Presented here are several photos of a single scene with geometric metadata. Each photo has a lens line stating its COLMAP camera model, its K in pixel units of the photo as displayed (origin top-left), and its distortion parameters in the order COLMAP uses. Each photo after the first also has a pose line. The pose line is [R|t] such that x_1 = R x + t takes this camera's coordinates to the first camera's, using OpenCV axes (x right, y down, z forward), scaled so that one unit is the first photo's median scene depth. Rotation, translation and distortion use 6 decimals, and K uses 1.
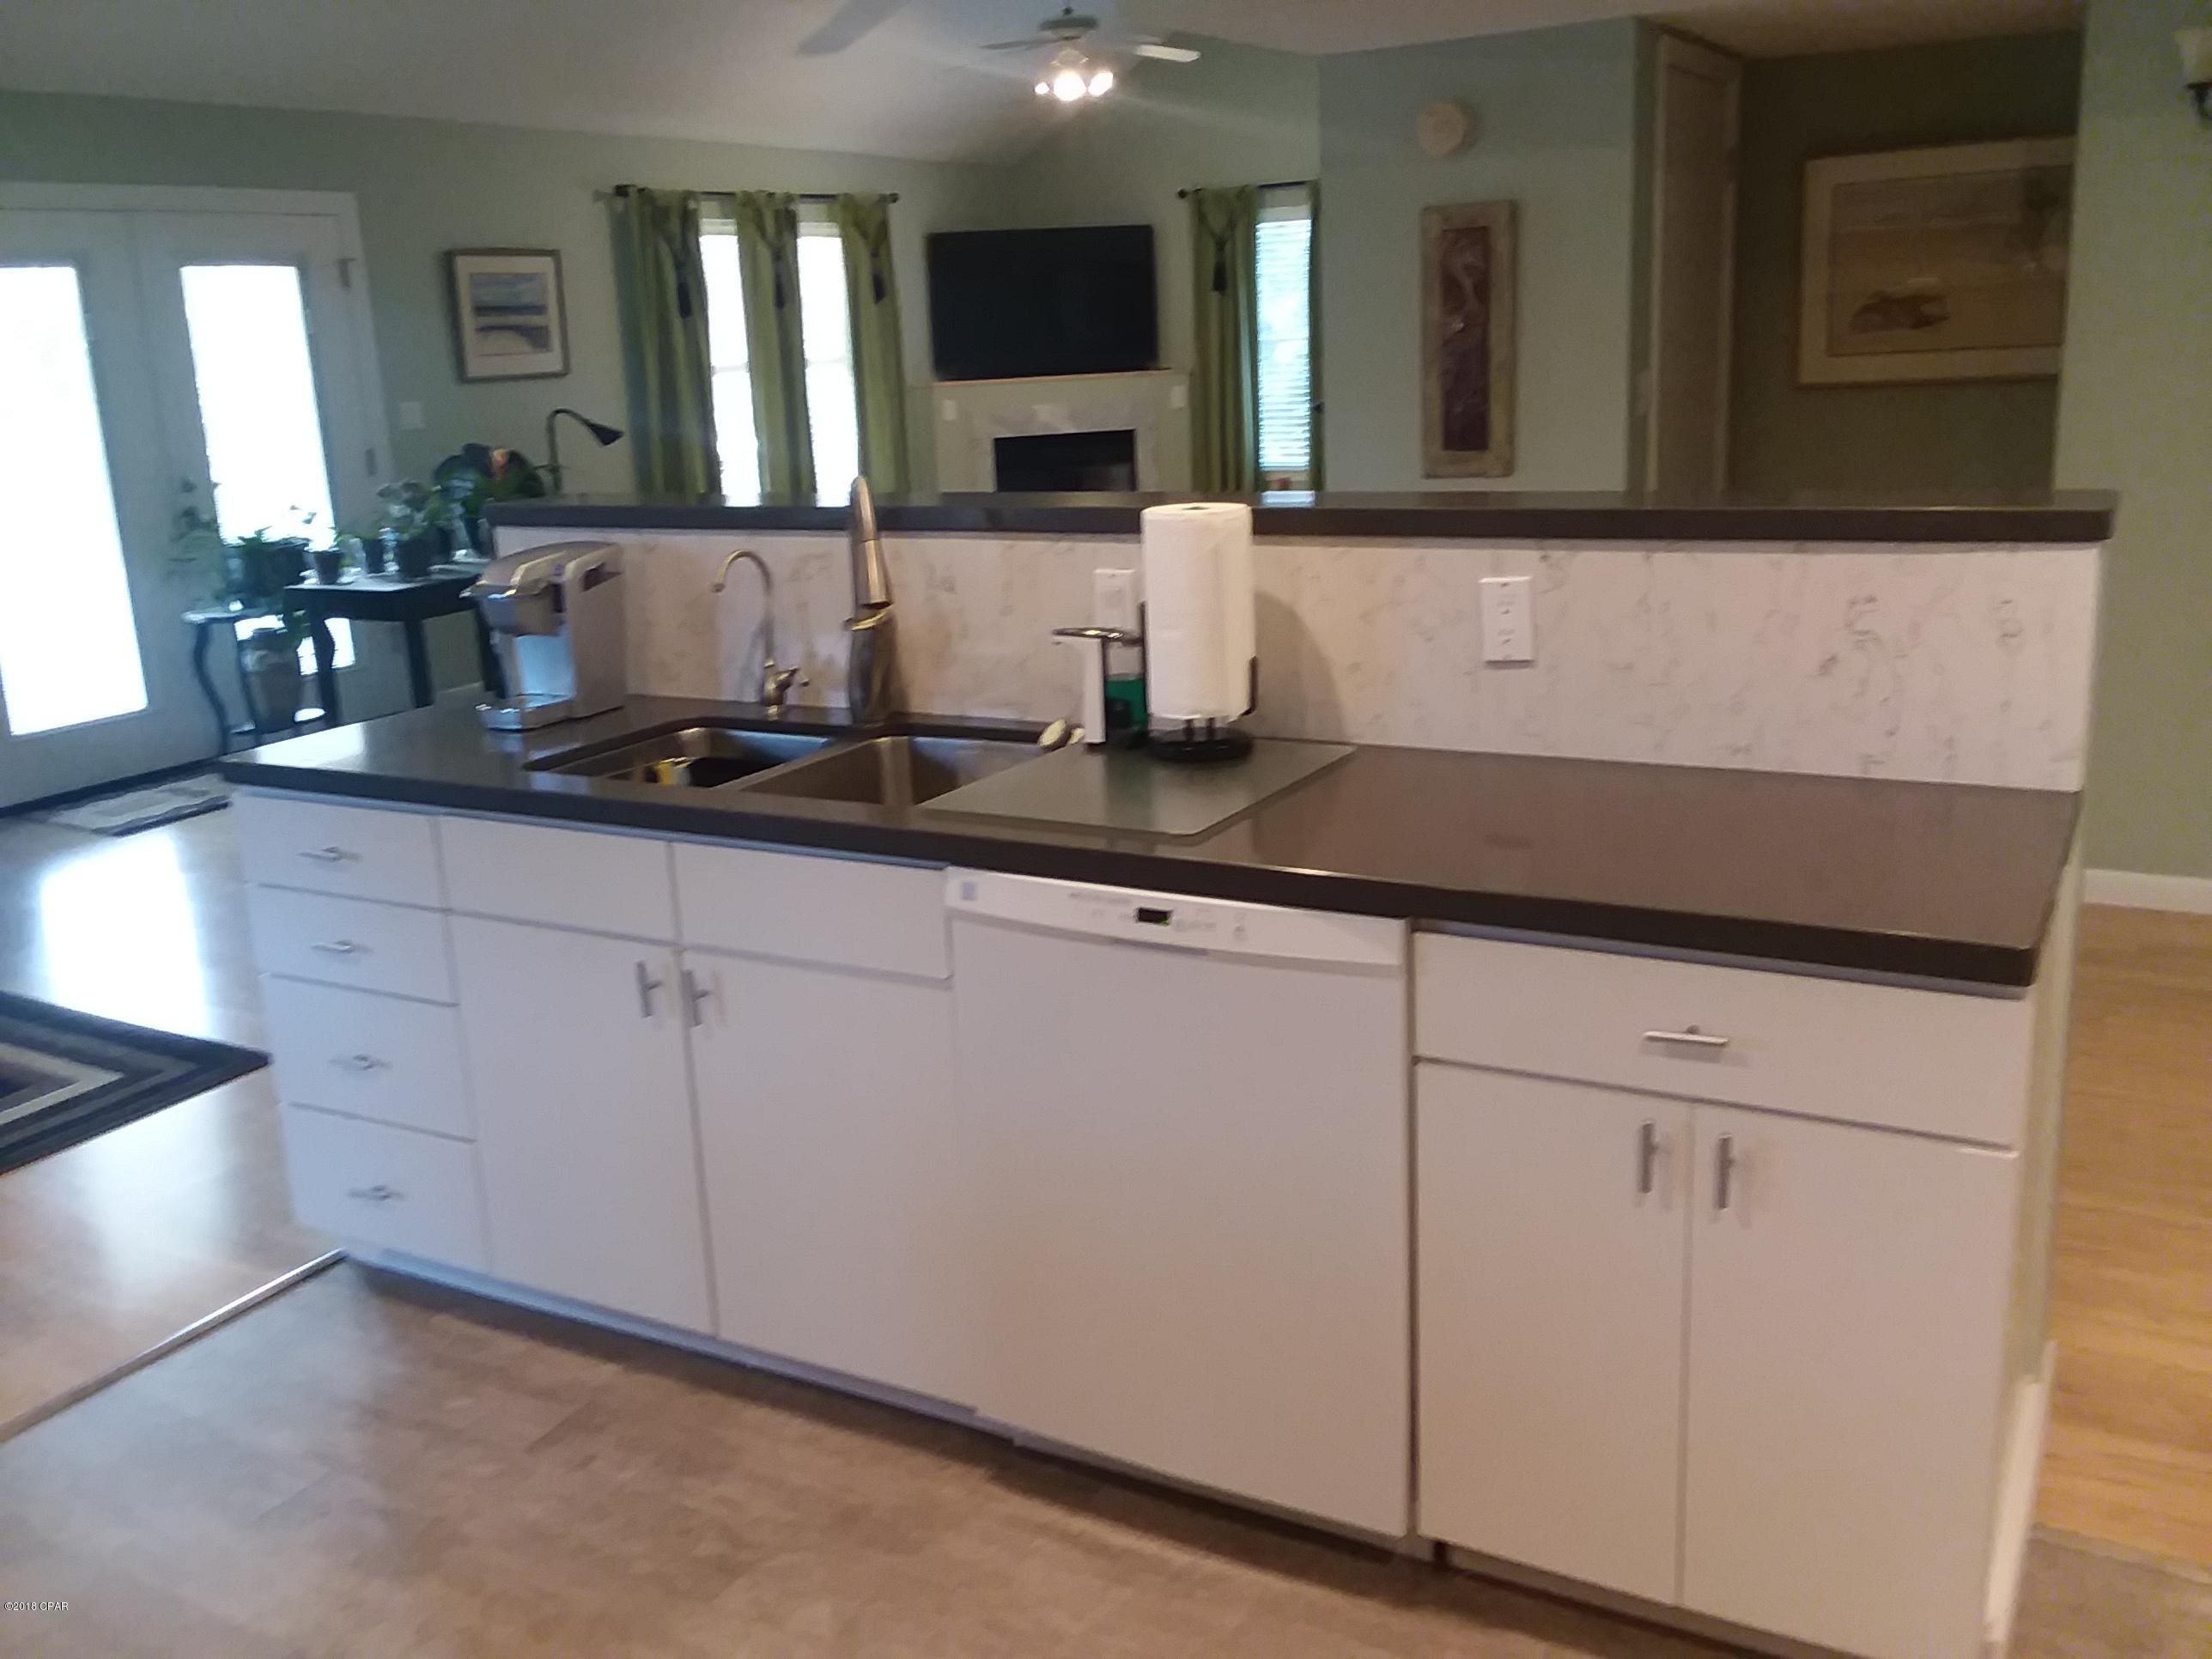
lens RADIAL K [[1918.2, 0, 1121.0], [0, 1918.2, 820.8], [0, 0, 1]] dist [0.031302, -0.036128]
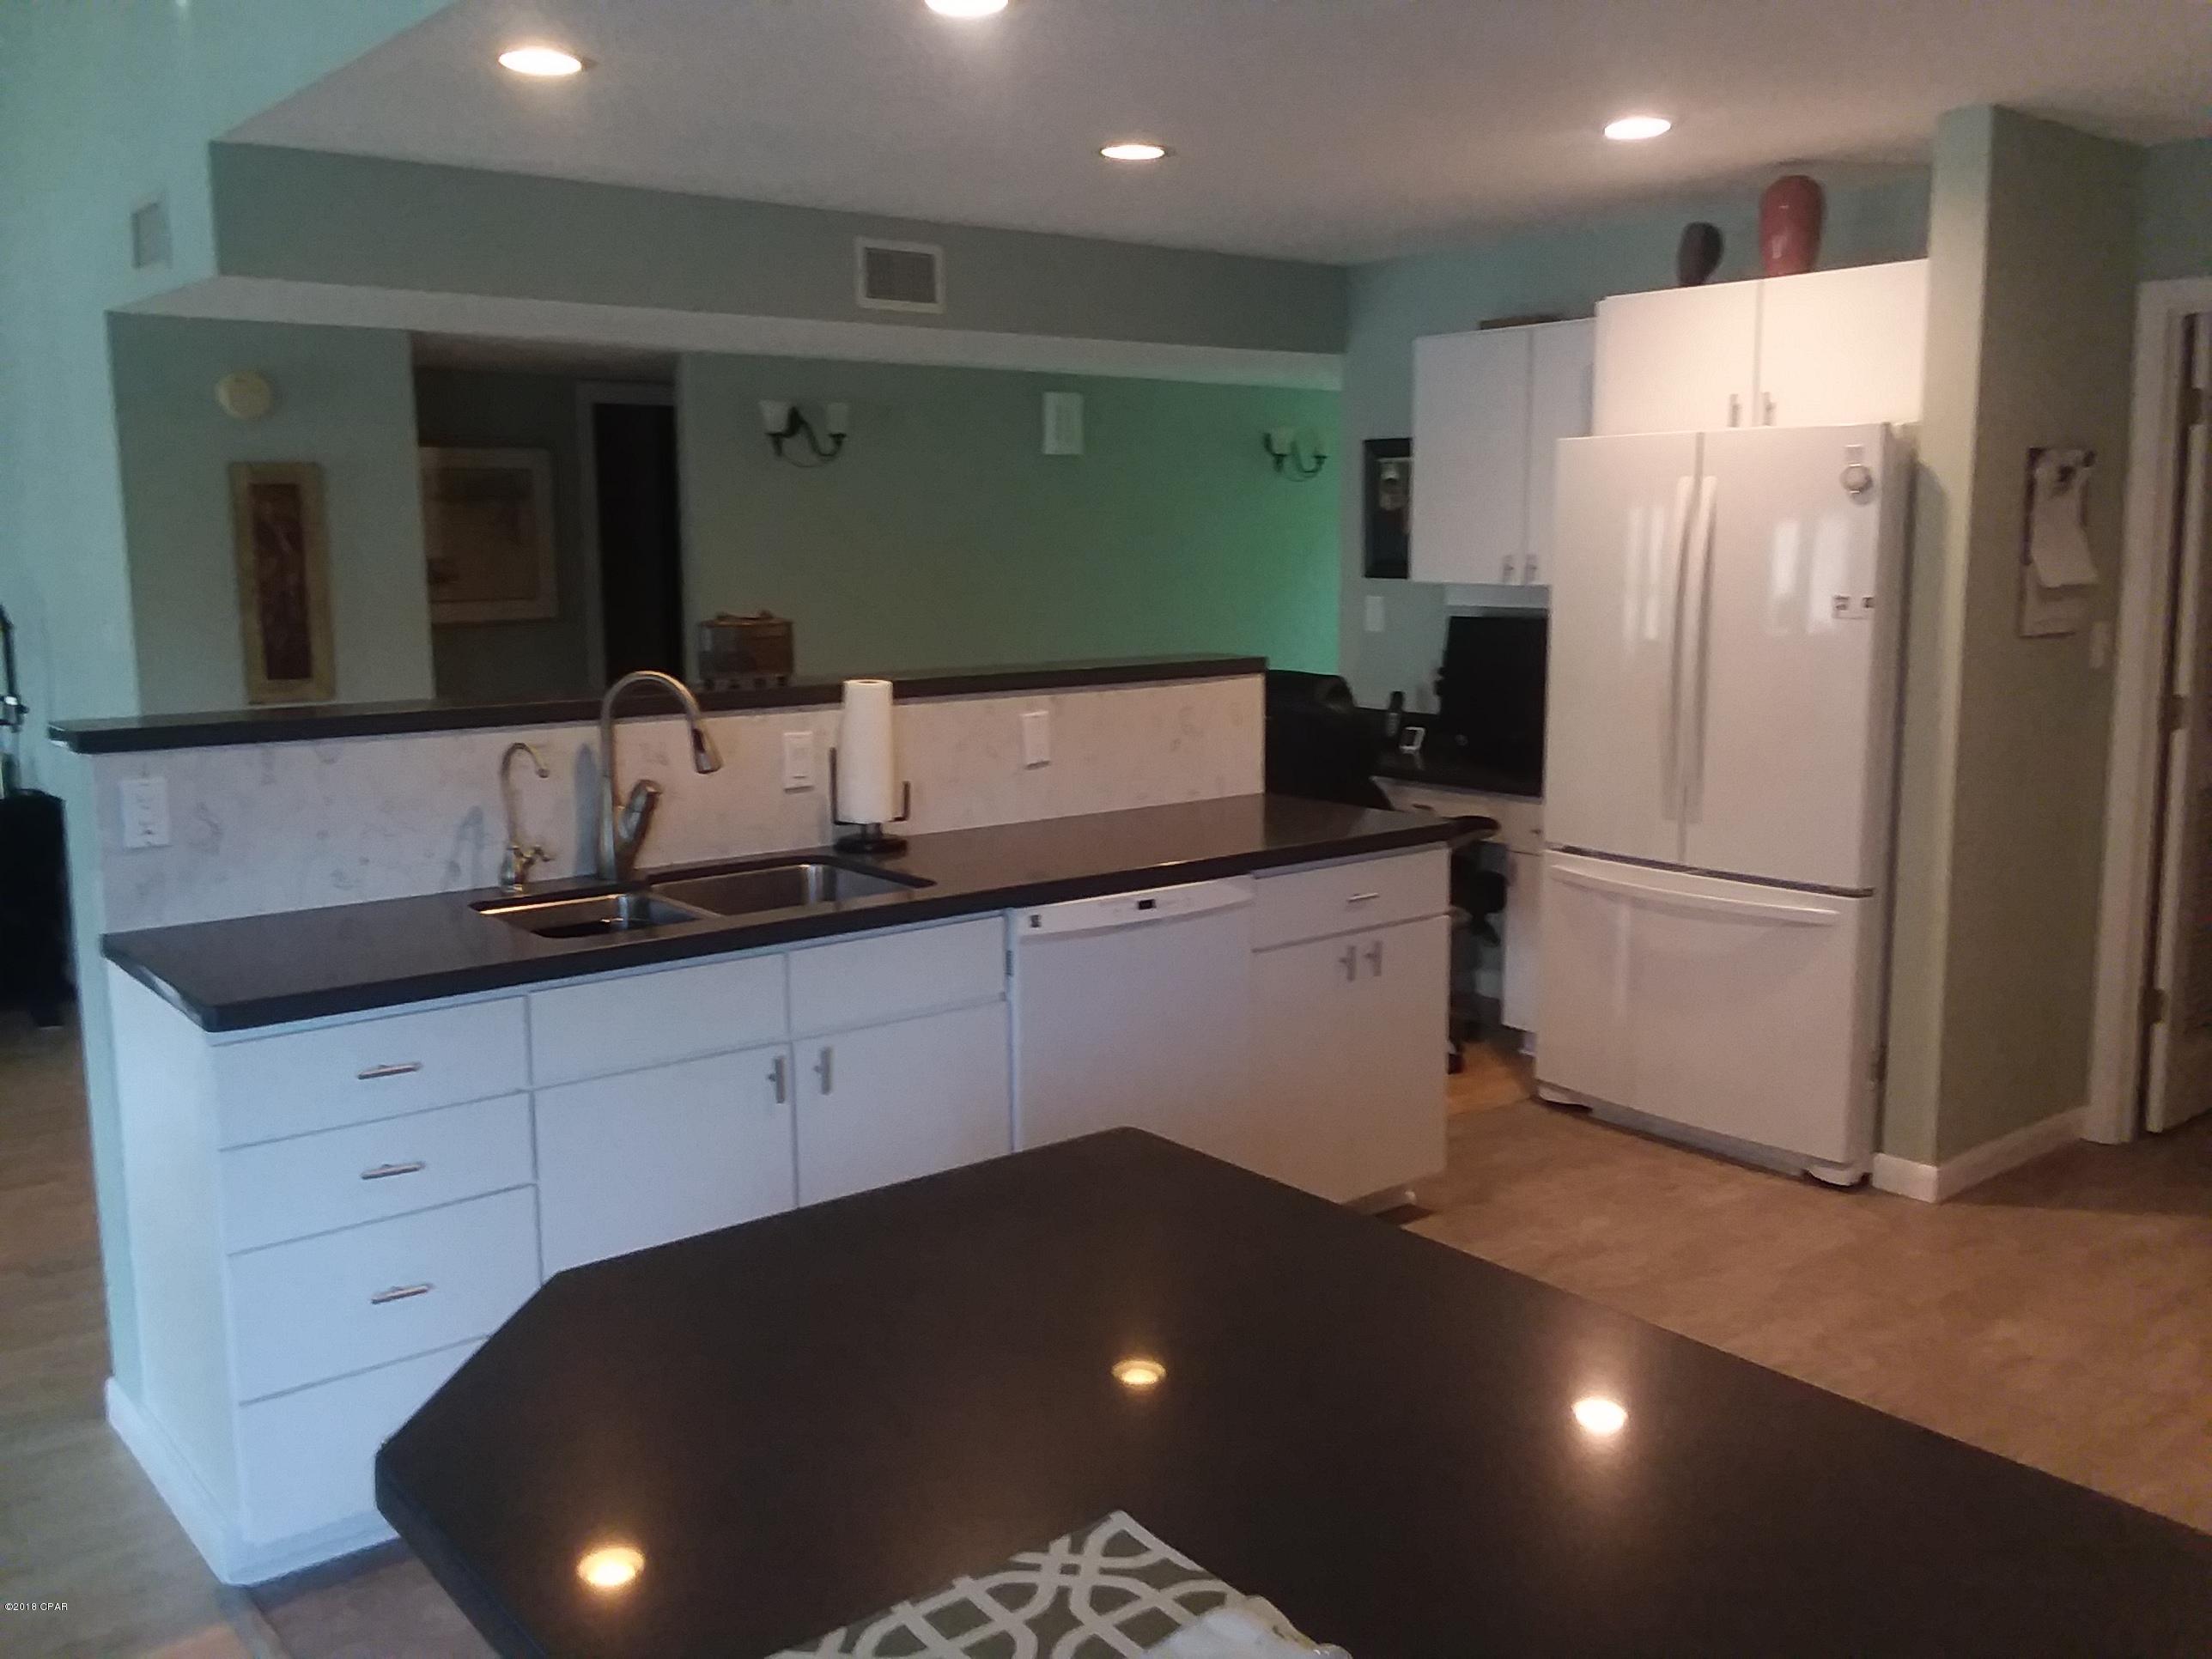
lens RADIAL K [[1918.2, 0, 1105.3], [0, 1918.2, 829.4], [0, 0, 1]] dist [0.031302, -0.036128]
pose [[0.362602, -0.095984, 0.926988, -1.054785], [0.221940, 0.974958, 0.014137, -0.030853], [-0.905131, 0.200609, 0.374824, 0.275119]]
